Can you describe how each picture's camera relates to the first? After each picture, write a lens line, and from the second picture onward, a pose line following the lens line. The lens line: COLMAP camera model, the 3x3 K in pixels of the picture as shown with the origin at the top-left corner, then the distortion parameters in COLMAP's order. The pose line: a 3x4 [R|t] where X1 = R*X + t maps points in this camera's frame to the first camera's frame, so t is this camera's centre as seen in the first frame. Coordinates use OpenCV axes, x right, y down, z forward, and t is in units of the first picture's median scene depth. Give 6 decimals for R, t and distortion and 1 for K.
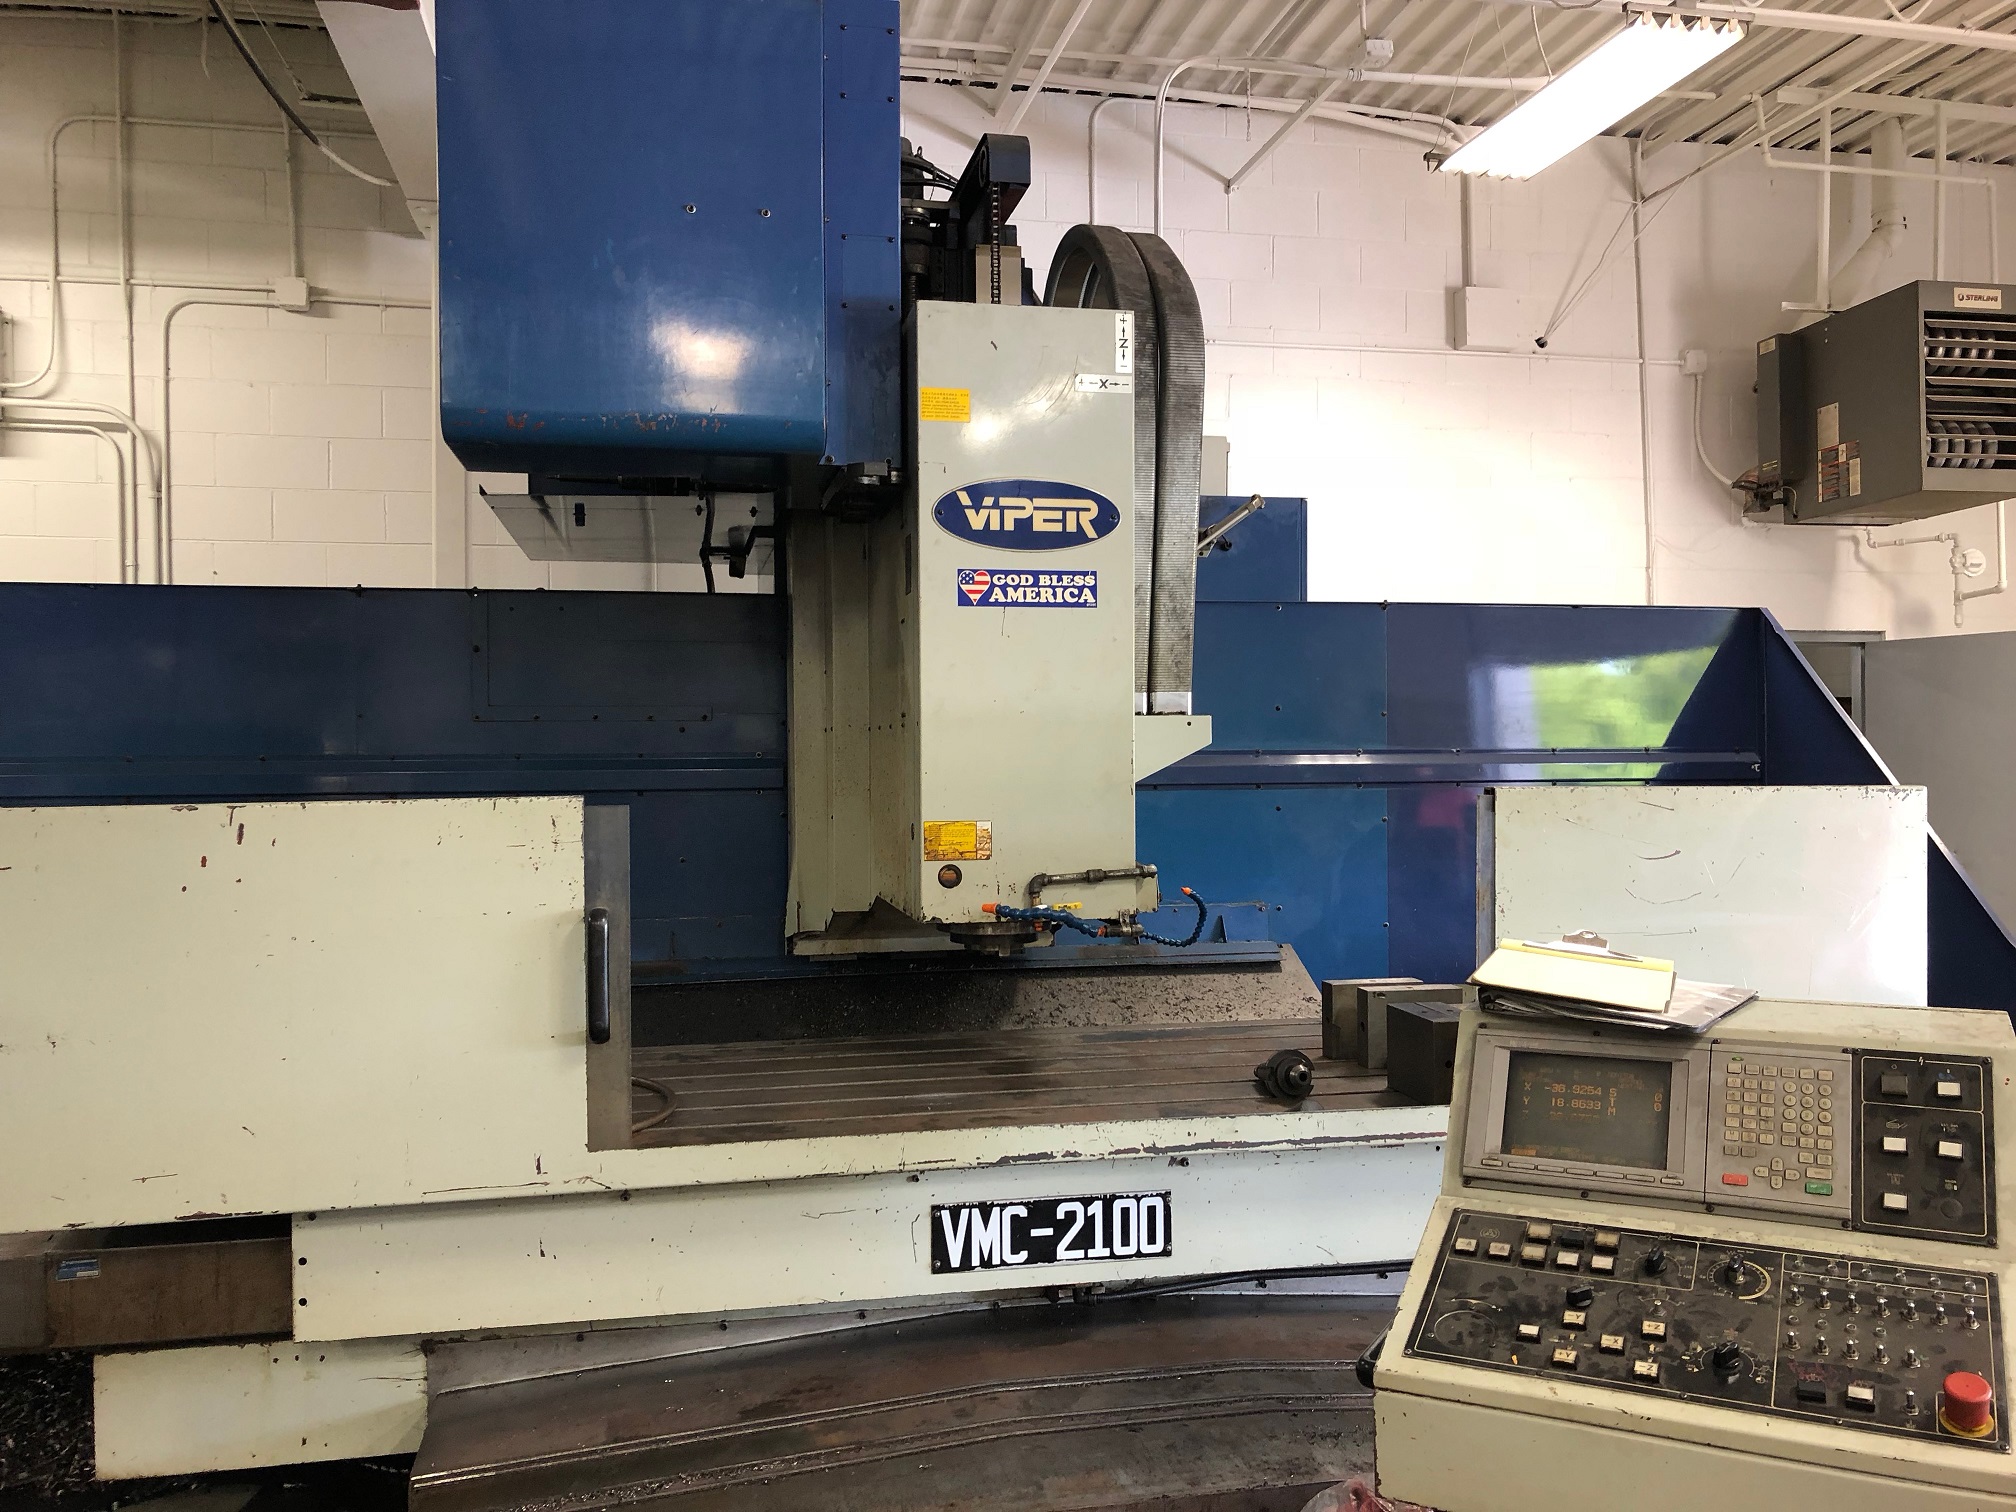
lens RADIAL K [[1689.8, 0, 1008.0], [0, 1689.8, 756.0], [0, 0, 1]] dist [-0.010734, 0.060825]
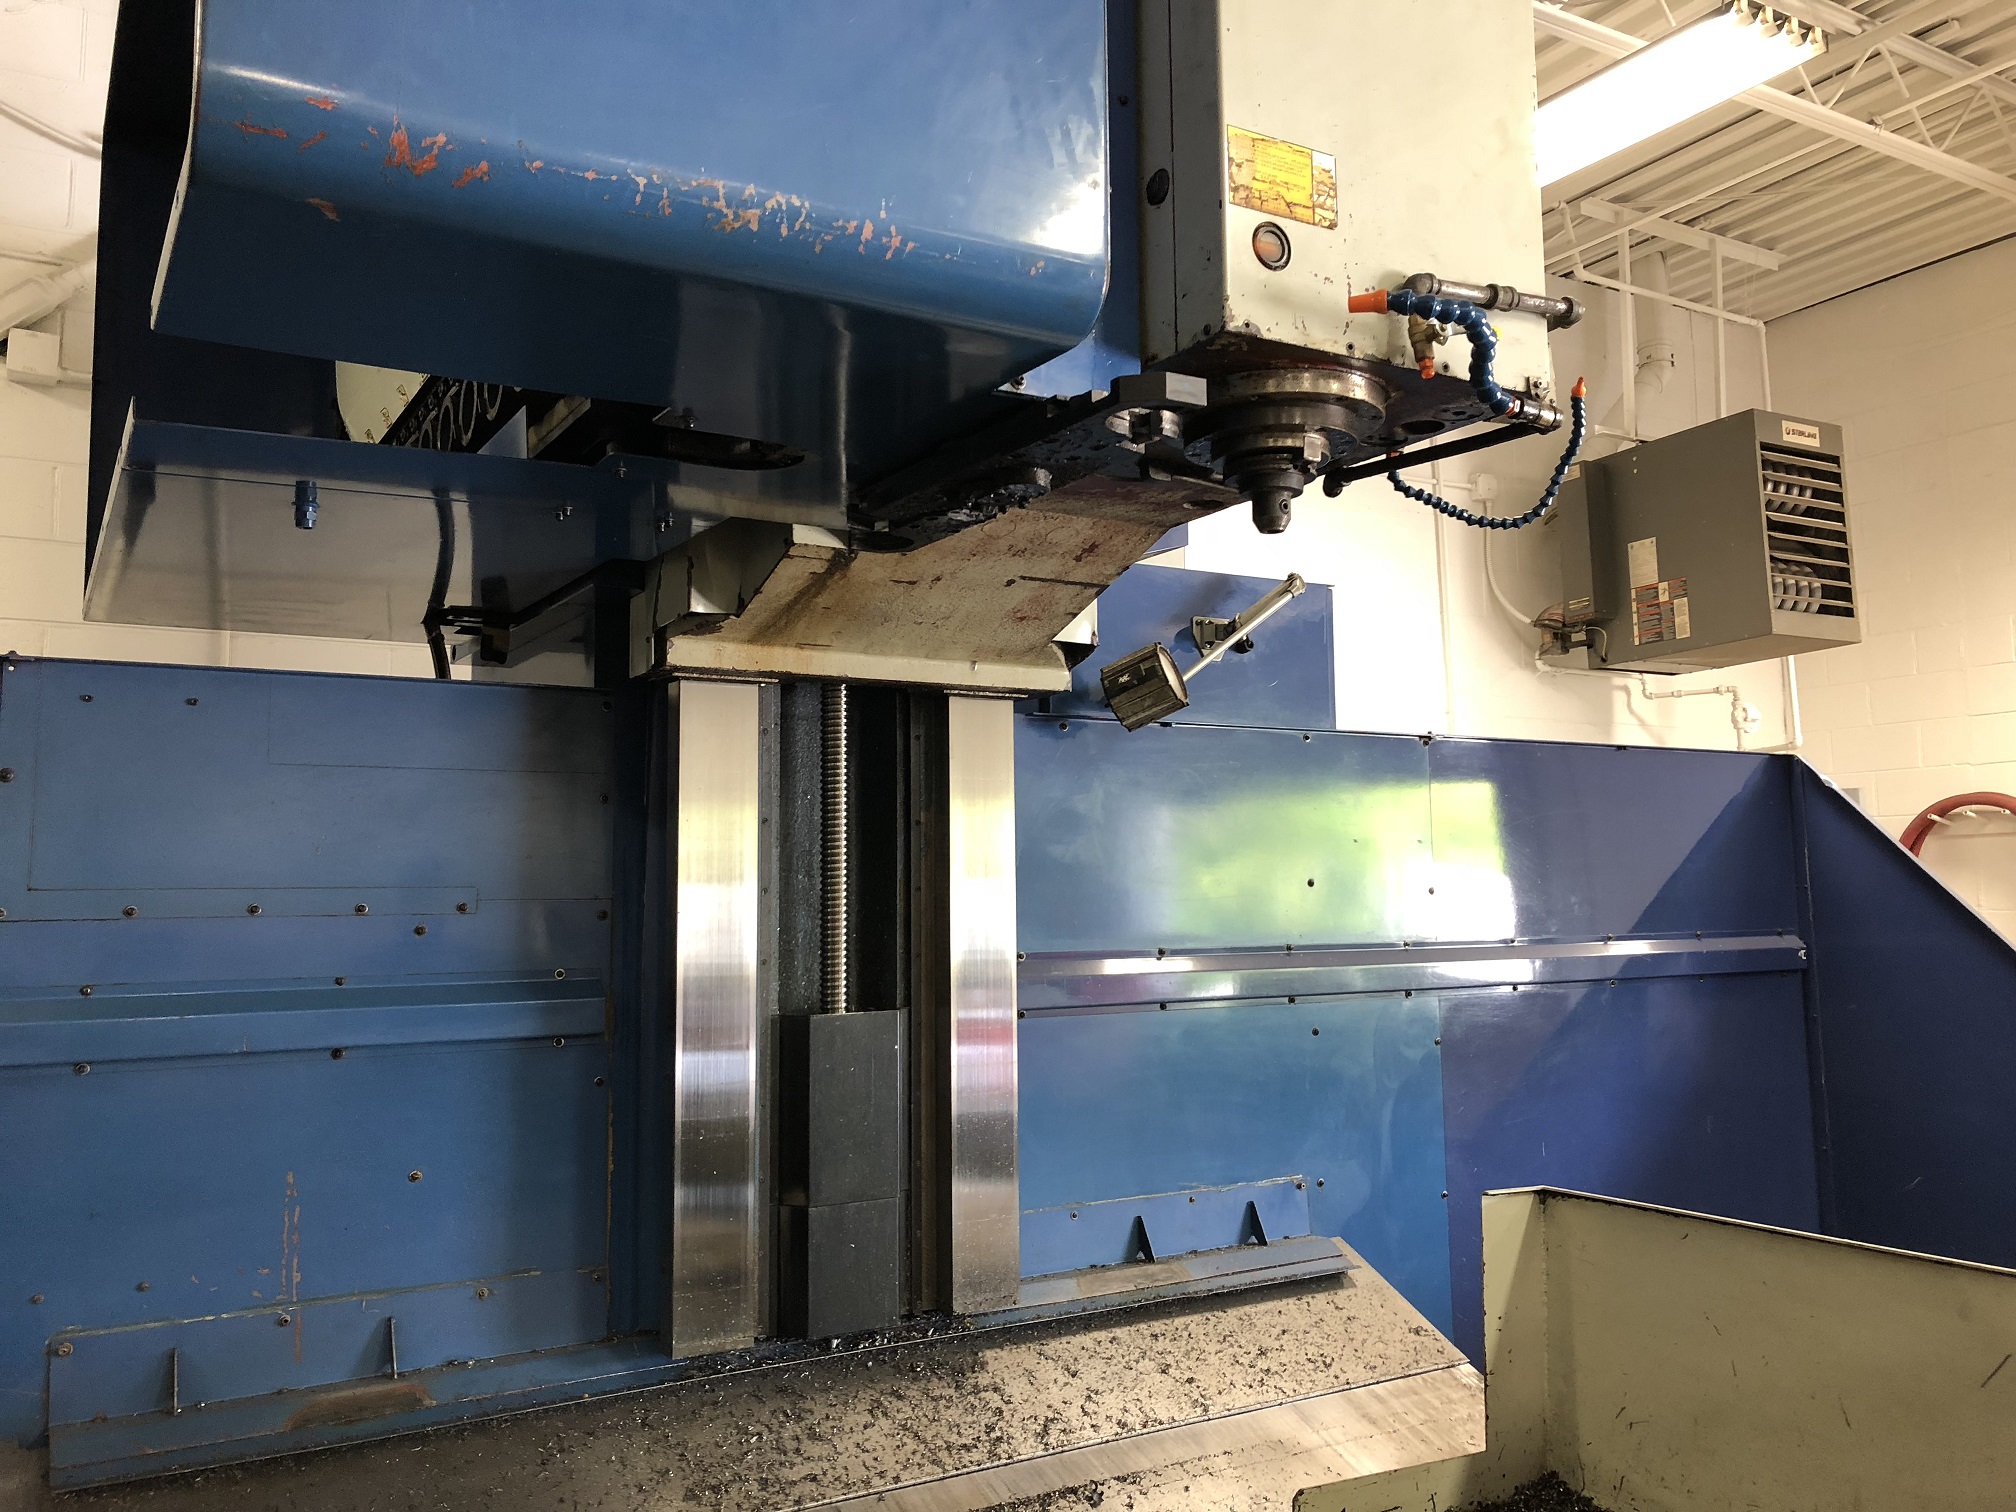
lens RADIAL K [[1656.5, 0, 1017.6], [0, 1656.5, 736.6], [0, 0, 1]] dist [-0.008019, 0.035081]
pose [[0.943216, 0.022674, 0.331405, -0.255644], [0.012457, 0.994552, -0.103499, -0.028210], [-0.331946, 0.101750, 0.937795, 0.585978]]
